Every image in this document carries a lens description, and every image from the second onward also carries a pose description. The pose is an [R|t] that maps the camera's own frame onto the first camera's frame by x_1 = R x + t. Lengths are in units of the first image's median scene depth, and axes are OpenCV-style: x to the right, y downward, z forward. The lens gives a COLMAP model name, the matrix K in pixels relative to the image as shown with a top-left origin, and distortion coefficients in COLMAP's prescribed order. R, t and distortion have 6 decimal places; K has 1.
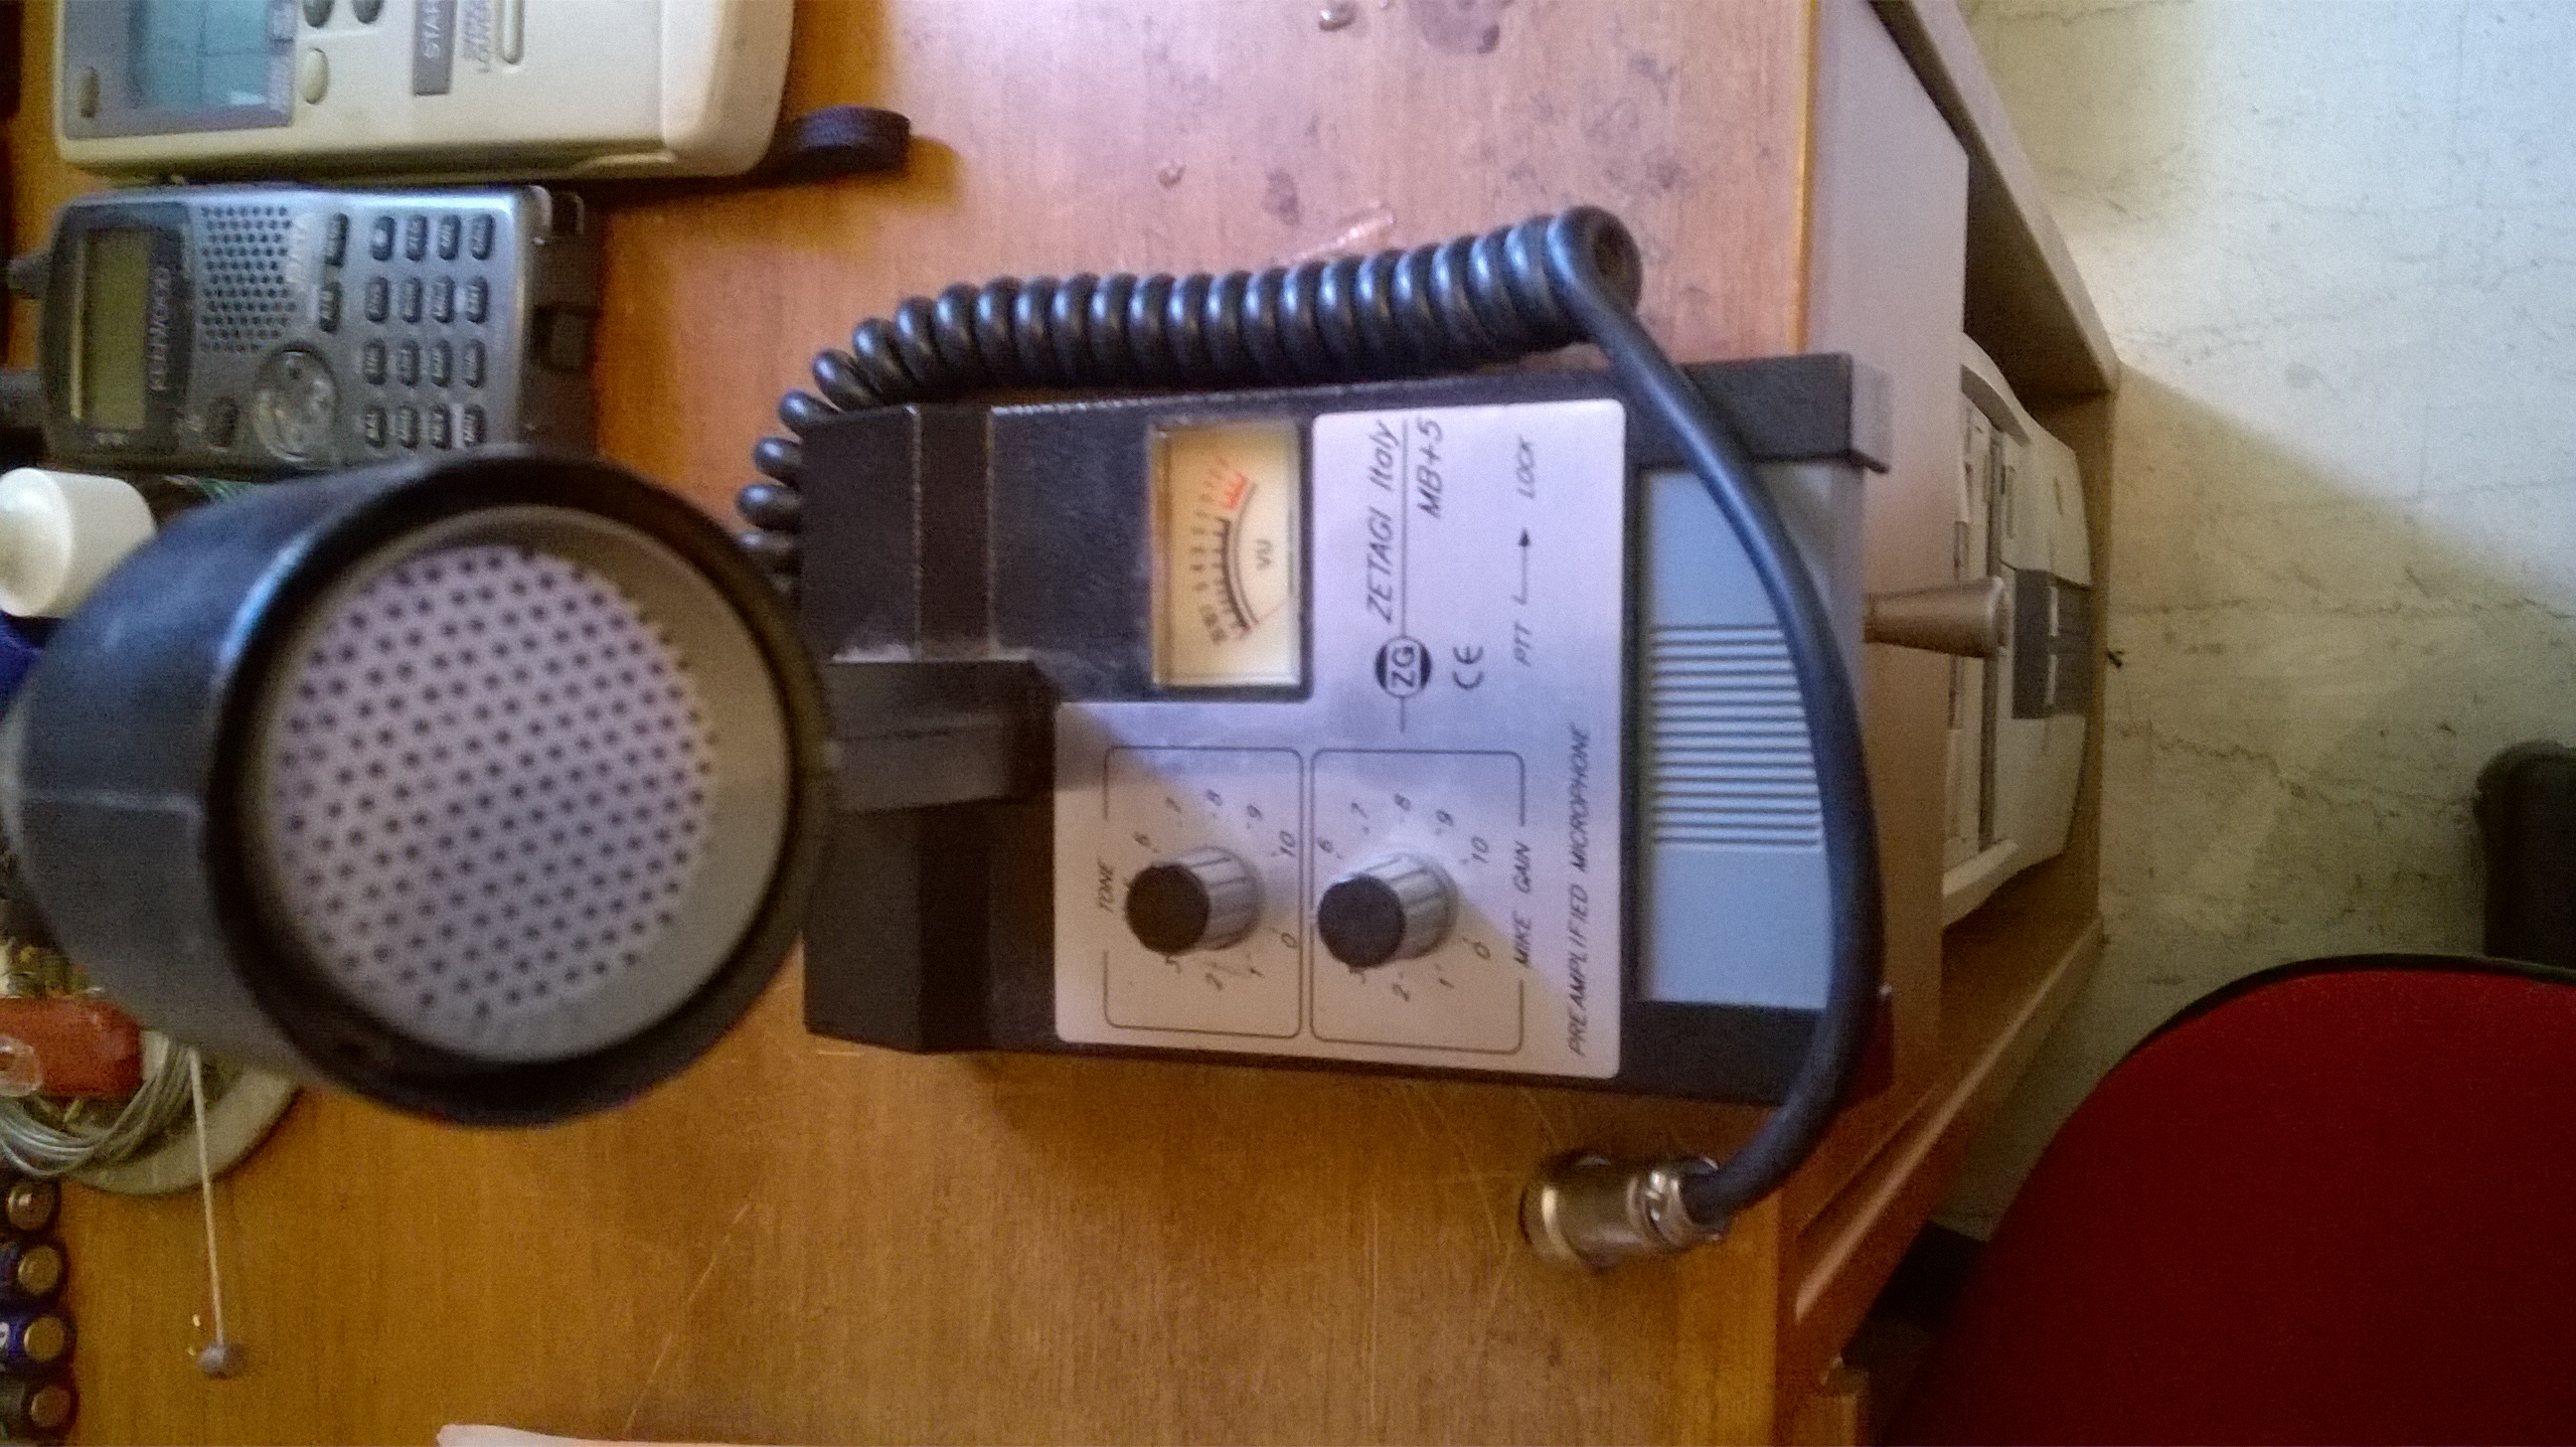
lens RADIAL K [[1293.4, 0, 1288.0], [0, 1293.4, 723.5], [0, 0, 1]] dist [0.045845, -0.000229]
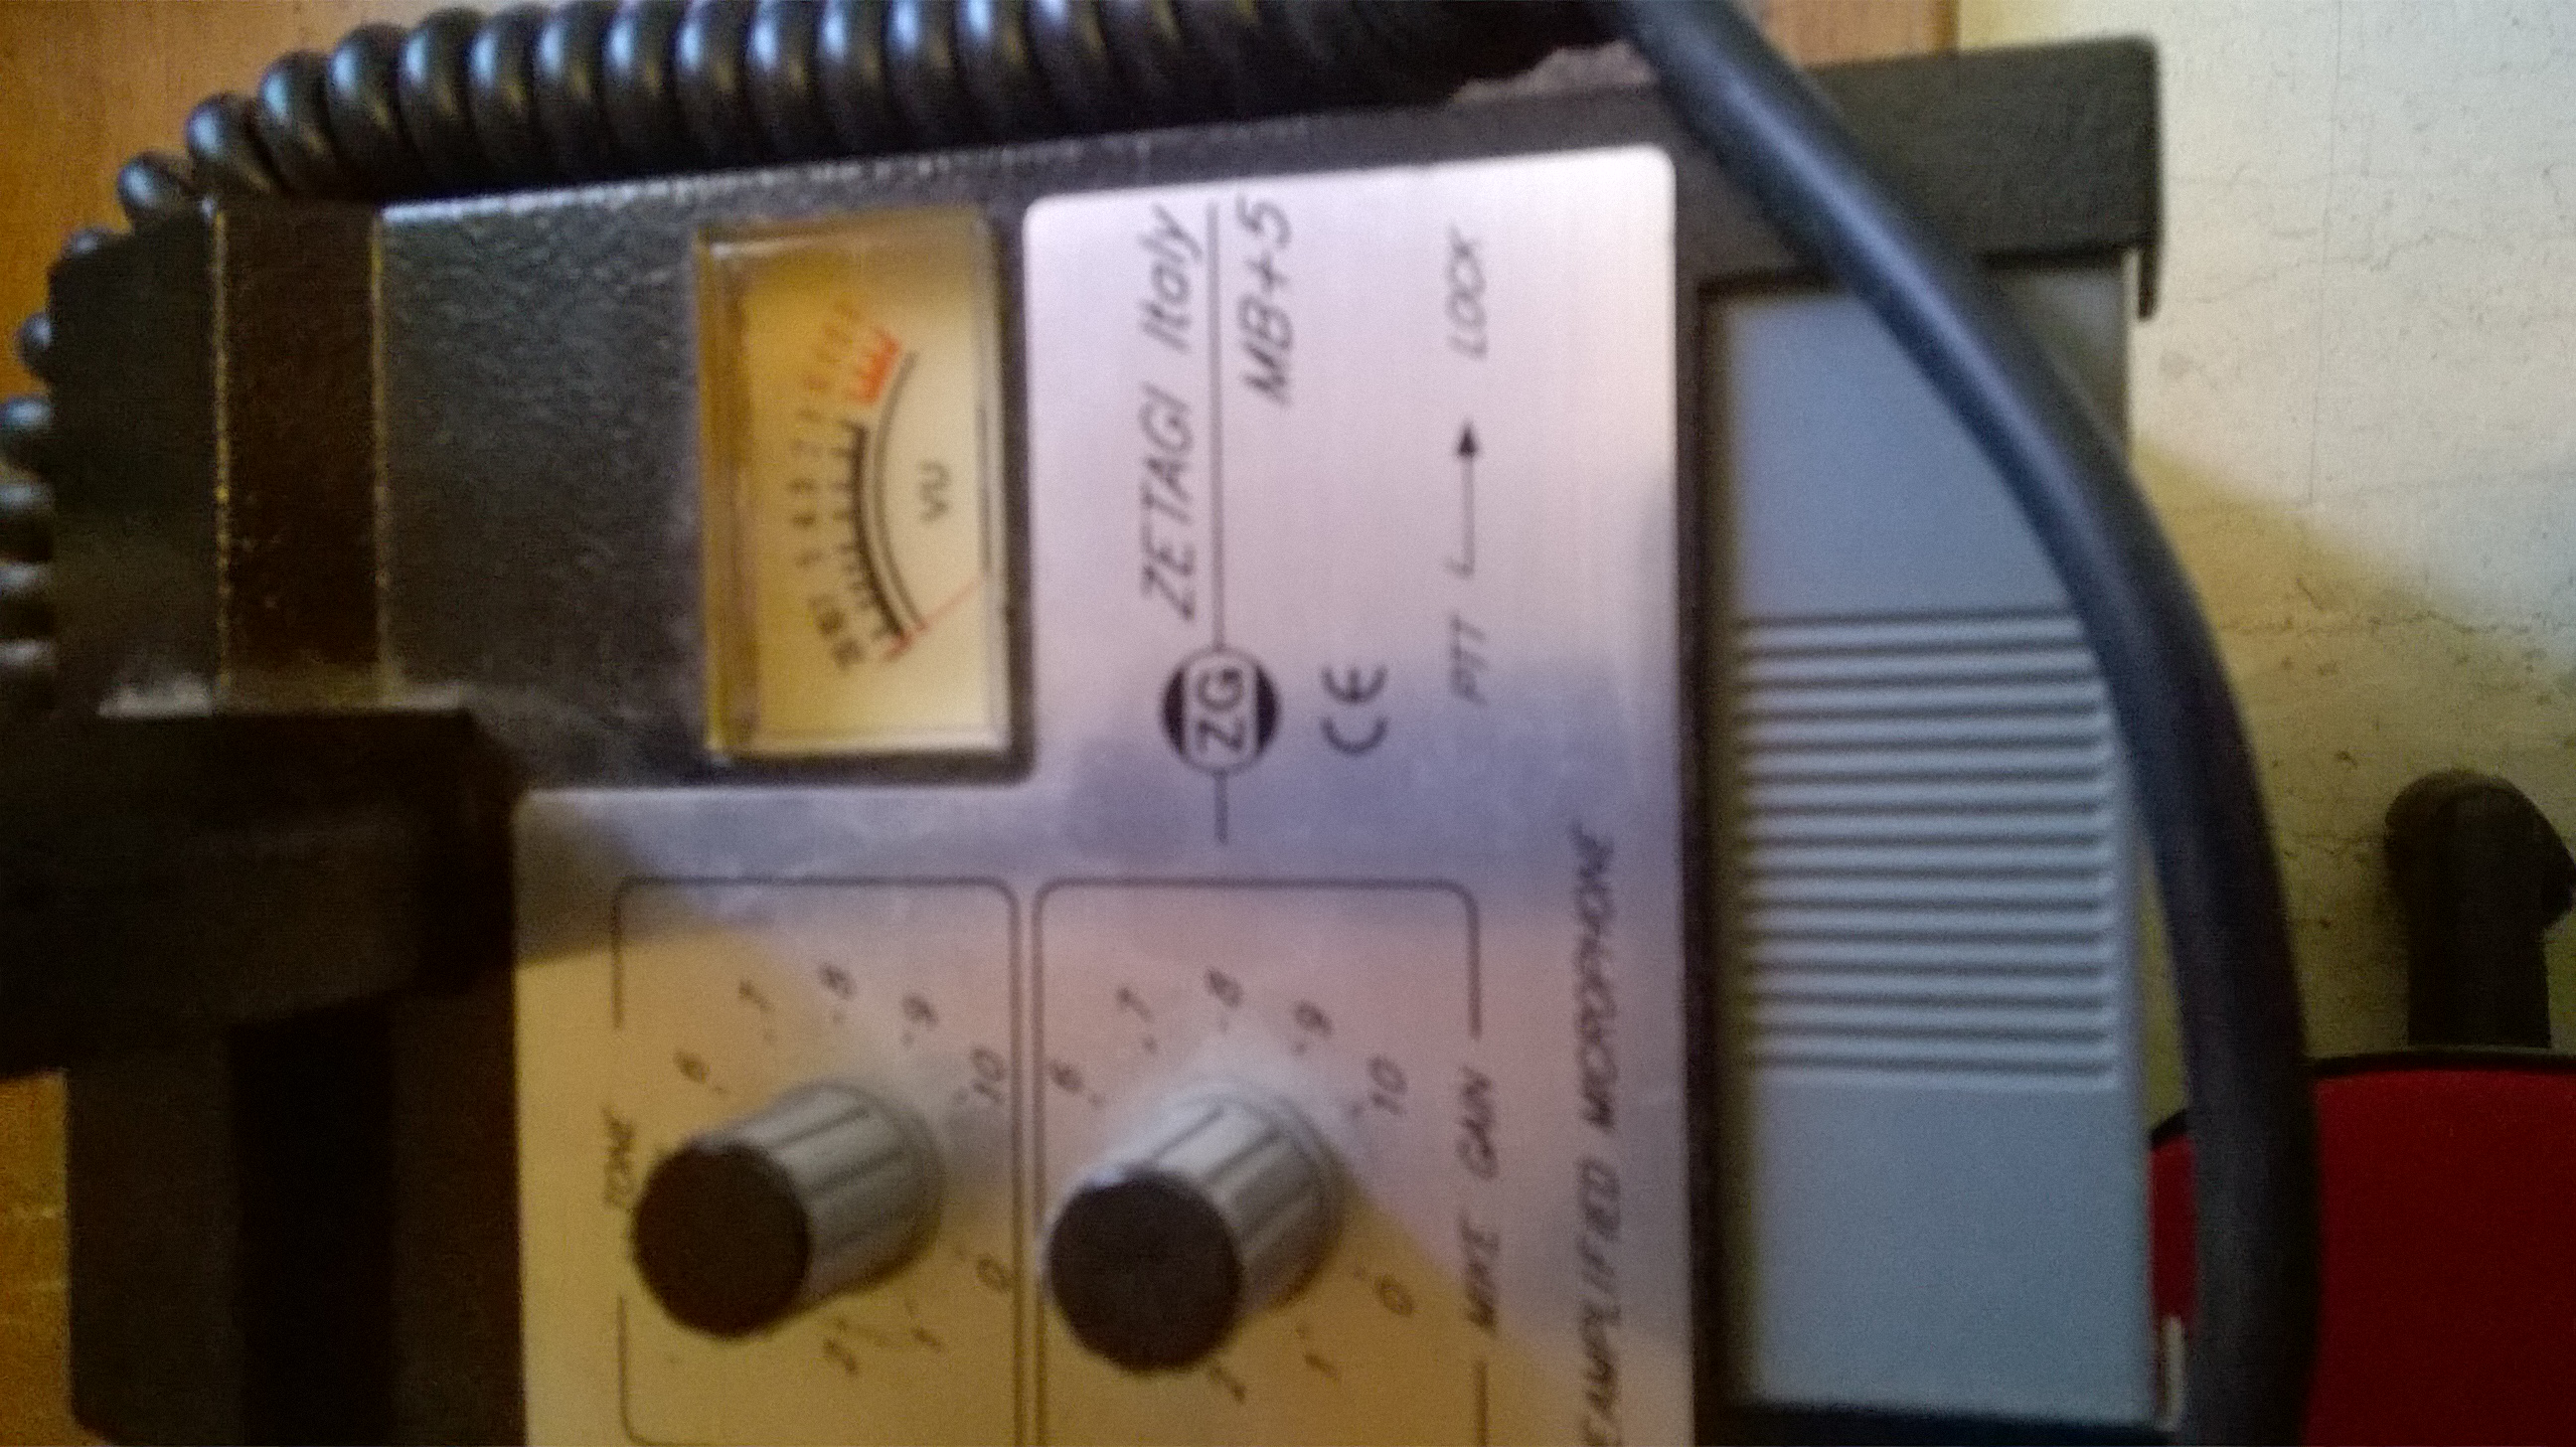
lens RADIAL K [[1293.4, 0, 1288.0], [0, 1293.4, 723.5], [0, 0, 1]] dist [0.045845, -0.000229]
pose [[0.983987, -0.018530, 0.177273, 0.026607], [0.023584, 0.999372, -0.026442, -0.024263], [-0.176671, 0.030199, 0.983807, 0.495272]]
